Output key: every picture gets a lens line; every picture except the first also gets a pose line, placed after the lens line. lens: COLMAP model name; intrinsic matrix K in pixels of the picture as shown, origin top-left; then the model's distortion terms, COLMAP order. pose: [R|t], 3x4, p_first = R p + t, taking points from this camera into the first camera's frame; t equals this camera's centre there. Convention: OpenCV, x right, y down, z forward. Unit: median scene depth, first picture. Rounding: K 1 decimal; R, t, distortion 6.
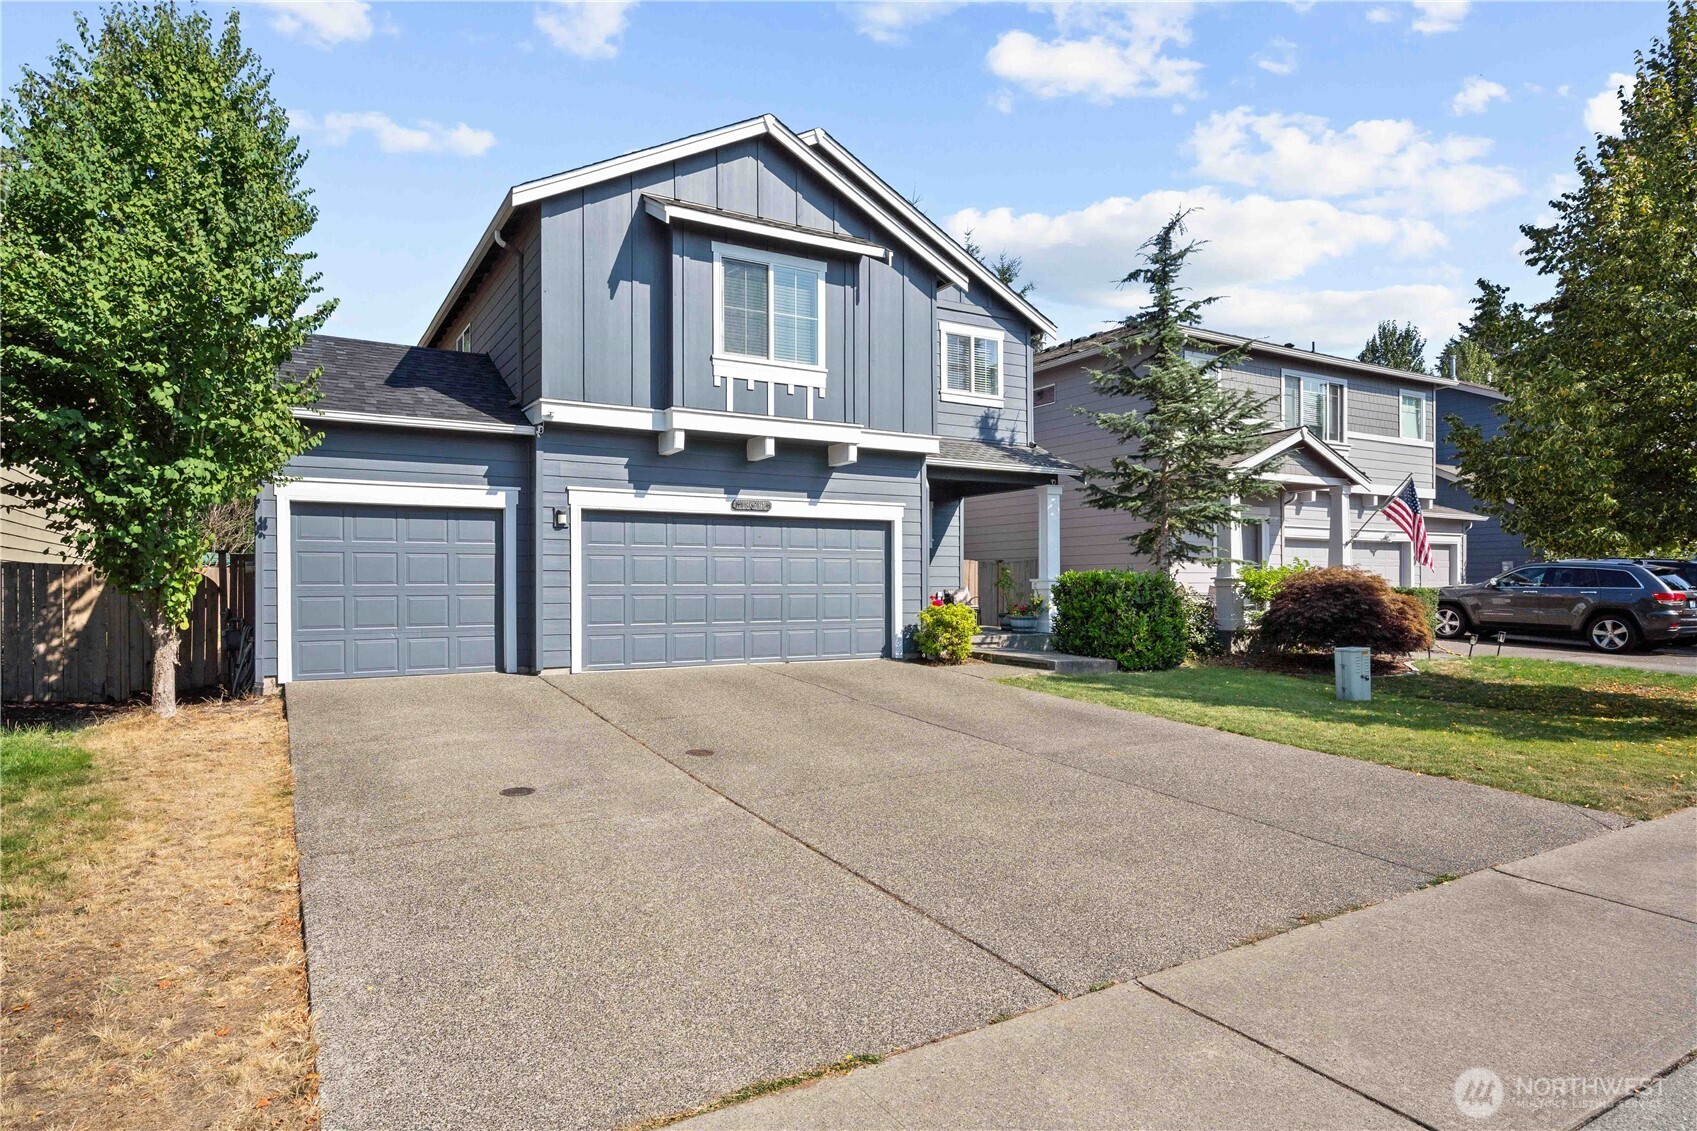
lens RADIAL K [[969.8, 0, 847.4], [0, 969.8, 572.4], [0, 0, 1]] dist [0.006304, 0.000843]
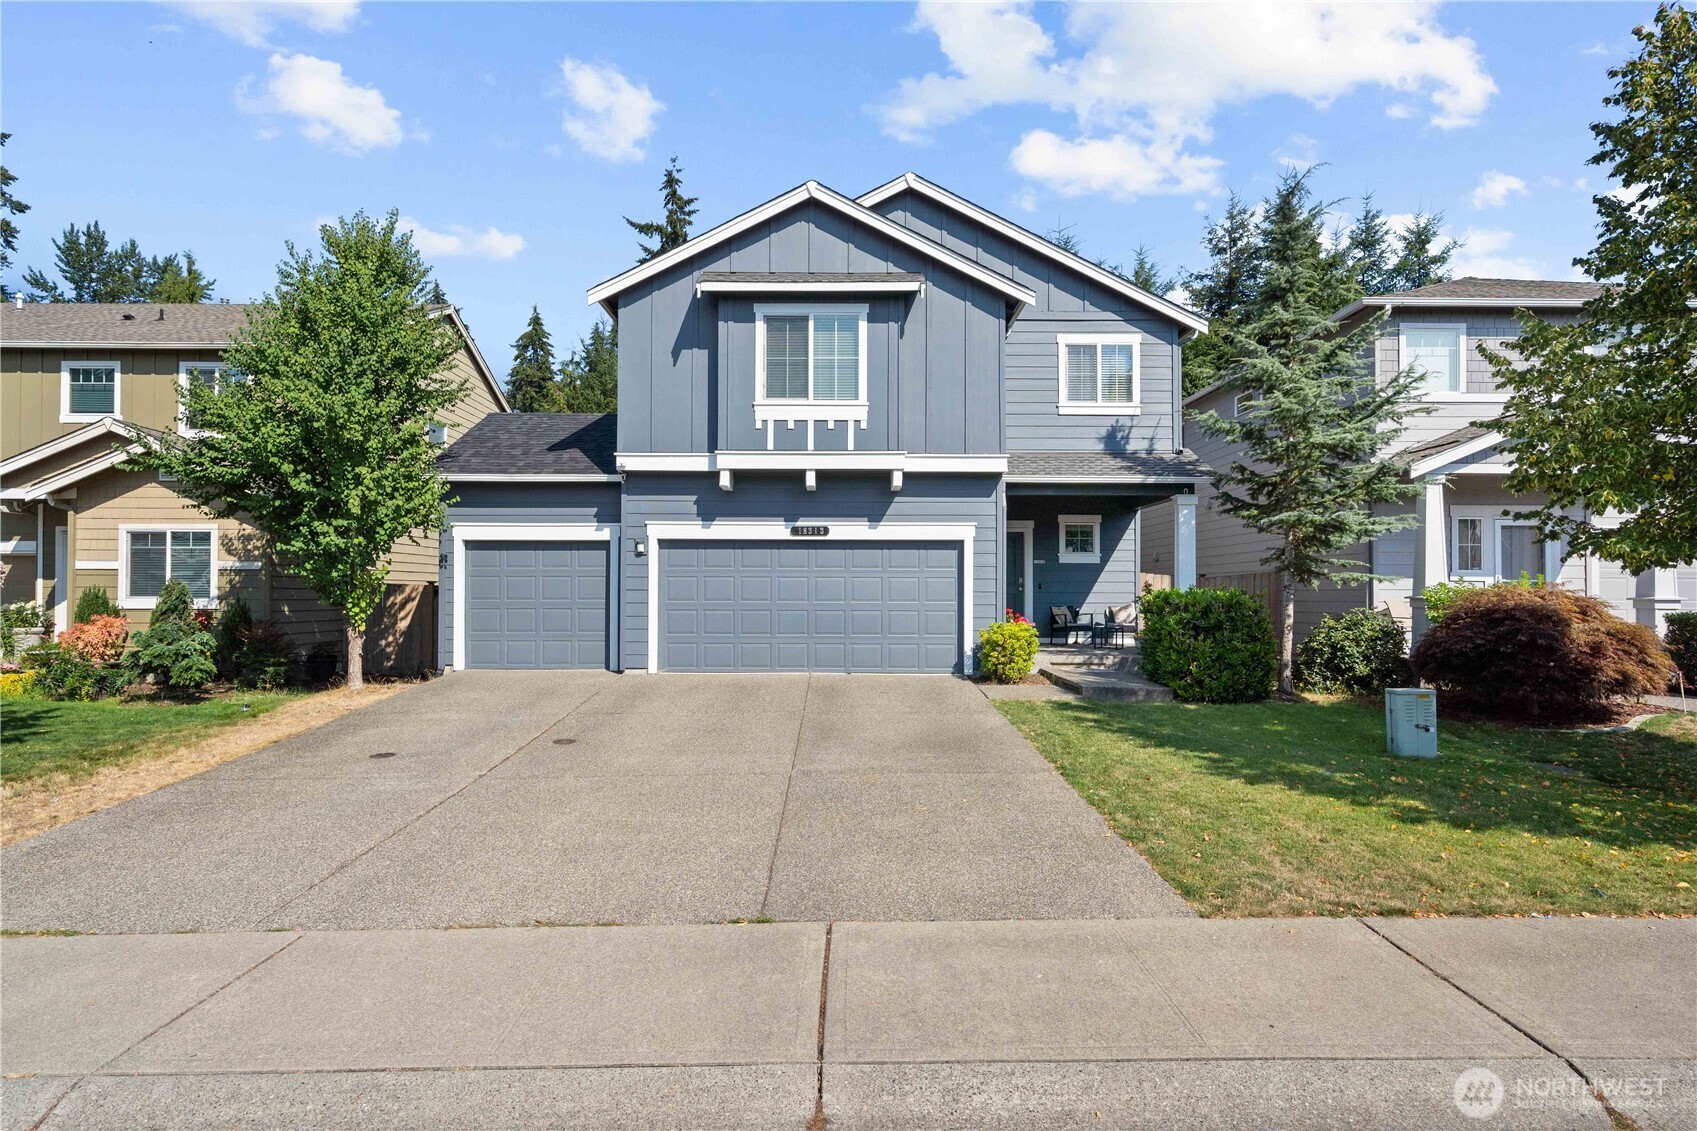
lens RADIAL K [[943.6, 0, 850.4], [0, 943.6, 562.6], [0, 0, 1]] dist [0.004959, 0.000083]
pose [[0.861777, -0.011194, -0.507163, 0.504141], [0.001999, 0.999824, -0.018672, -0.012689], [0.507283, 0.015077, 0.861648, 0.093143]]
